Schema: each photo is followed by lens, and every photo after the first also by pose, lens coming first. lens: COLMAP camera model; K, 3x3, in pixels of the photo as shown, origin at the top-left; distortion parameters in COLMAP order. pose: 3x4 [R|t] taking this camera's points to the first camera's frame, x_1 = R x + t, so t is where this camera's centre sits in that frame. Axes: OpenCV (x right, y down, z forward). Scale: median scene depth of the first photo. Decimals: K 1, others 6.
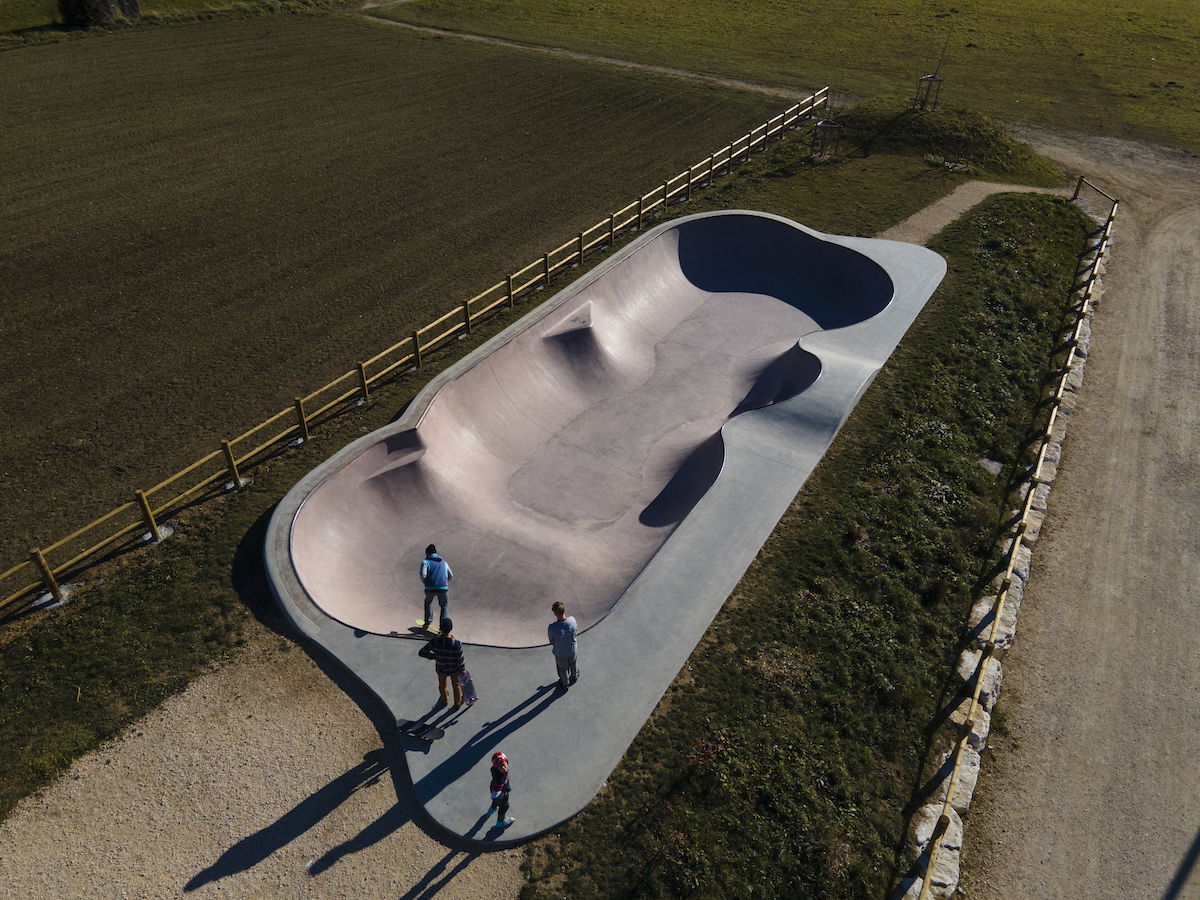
lens RADIAL K [[879.9, 0, 592.4], [0, 879.9, 444.0], [0, 0, 1]] dist [0.038240, 0.011591]
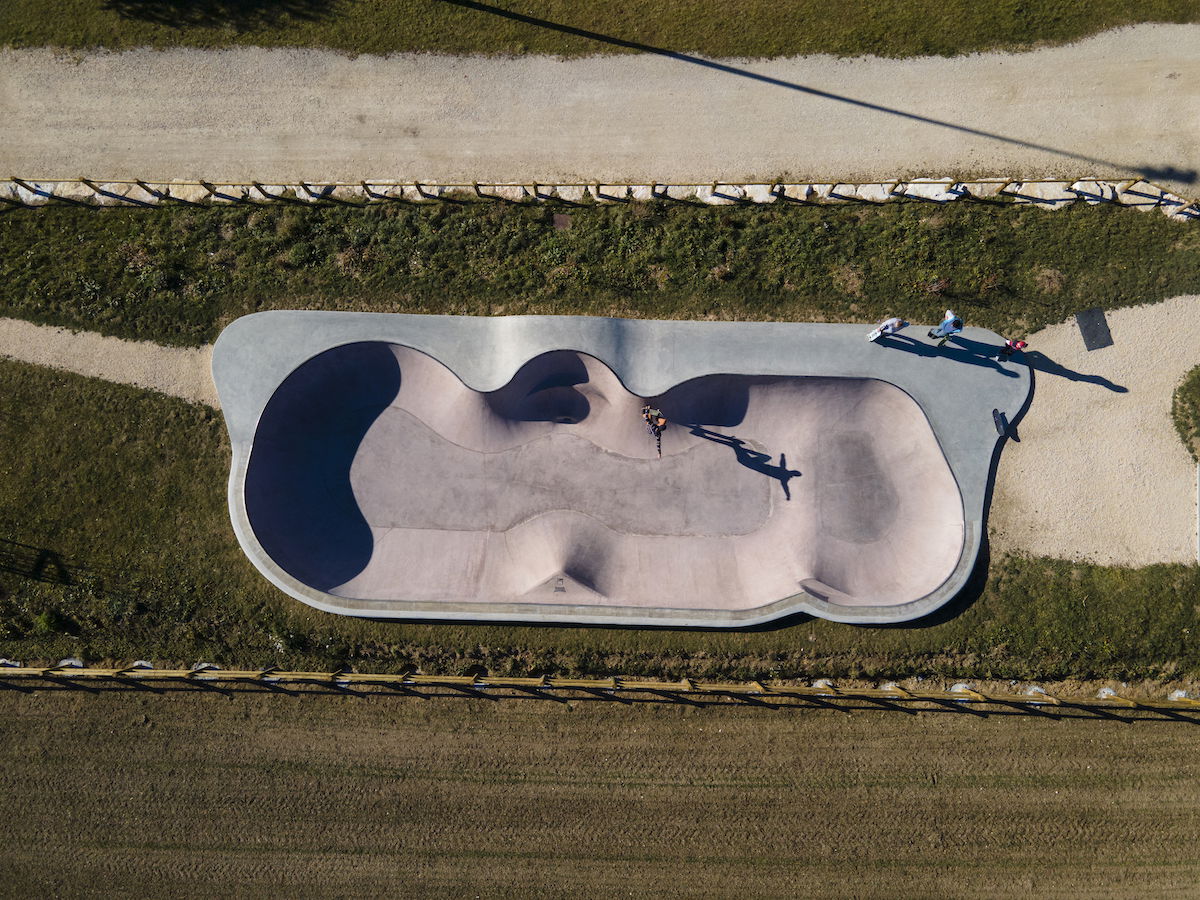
lens RADIAL K [[879.9, 0, 579.6], [0, 879.9, 446.8], [0, 0, 1]] dist [0.038240, 0.011591]
pose [[-0.499971, -0.862650, 0.076584, 0.037983], [0.504085, -0.217964, 0.835697, -1.049833], [-0.704221, 0.456429, 0.543825, 0.380497]]
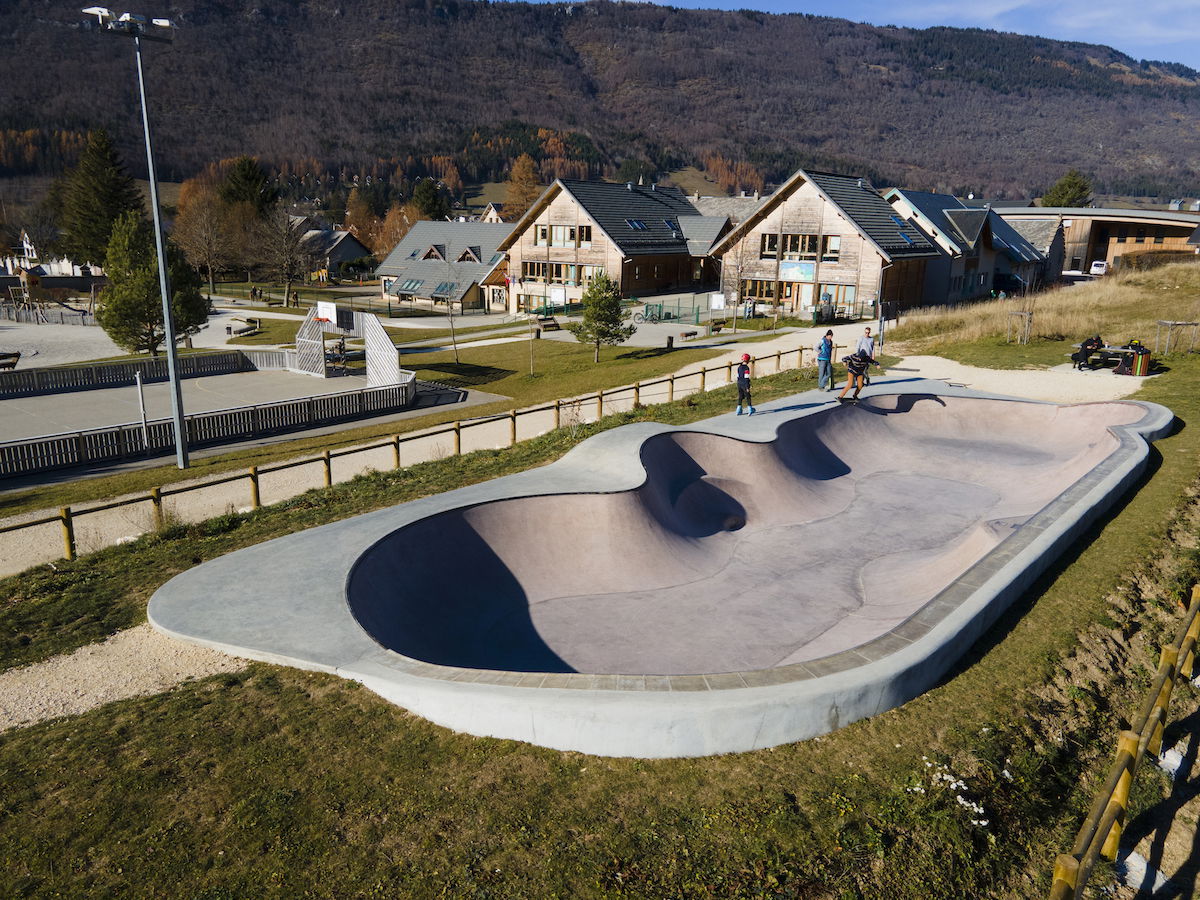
lens RADIAL K [[879.9, 0, 594.1], [0, 879.9, 452.7], [0, 0, 1]] dist [0.038240, 0.011591]
pose [[-0.987074, -0.063553, 0.147129, 0.183565], [0.074109, 0.632984, 0.770610, -0.689983], [-0.142105, 0.771552, -0.620092, 1.485832]]
